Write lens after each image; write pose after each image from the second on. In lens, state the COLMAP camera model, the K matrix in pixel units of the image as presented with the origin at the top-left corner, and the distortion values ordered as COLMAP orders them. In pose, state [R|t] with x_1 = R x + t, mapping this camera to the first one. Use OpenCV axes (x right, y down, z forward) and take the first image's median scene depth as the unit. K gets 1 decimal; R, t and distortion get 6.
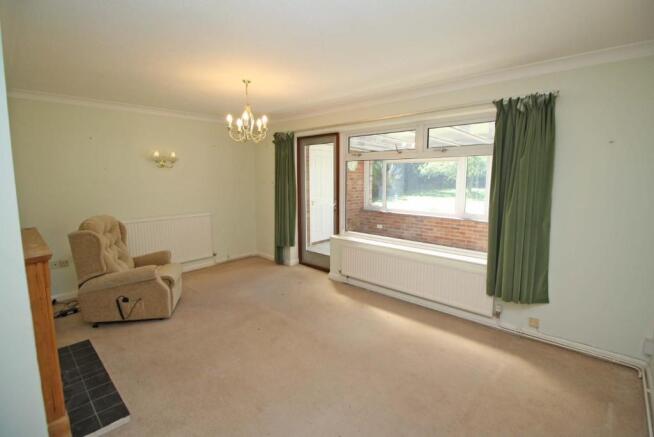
lens RADIAL K [[308.6, 0, 328.1], [0, 308.6, 221.0], [0, 0, 1]] dist [-0.000452, 0.000065]
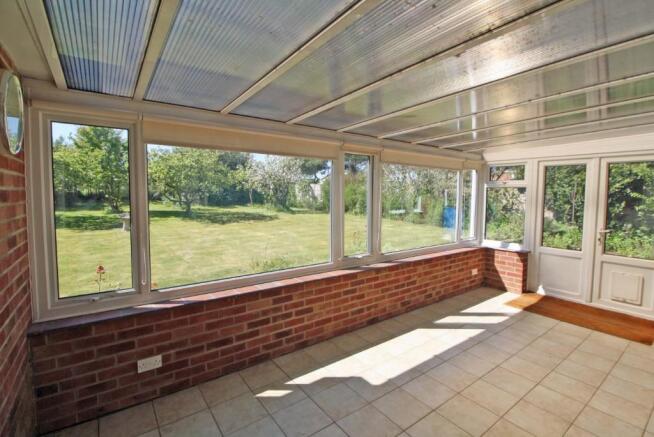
lens RADIAL K [[308.6, 0, 327.8], [0, 308.6, 217.4], [0, 0, 1]] dist [-0.000452, 0.000065]
pose [[0.172290, -0.060722, 0.983173, -0.207182], [0.145140, 0.988769, 0.035634, -0.279675], [-0.974295, 0.136558, 0.179169, 2.134045]]
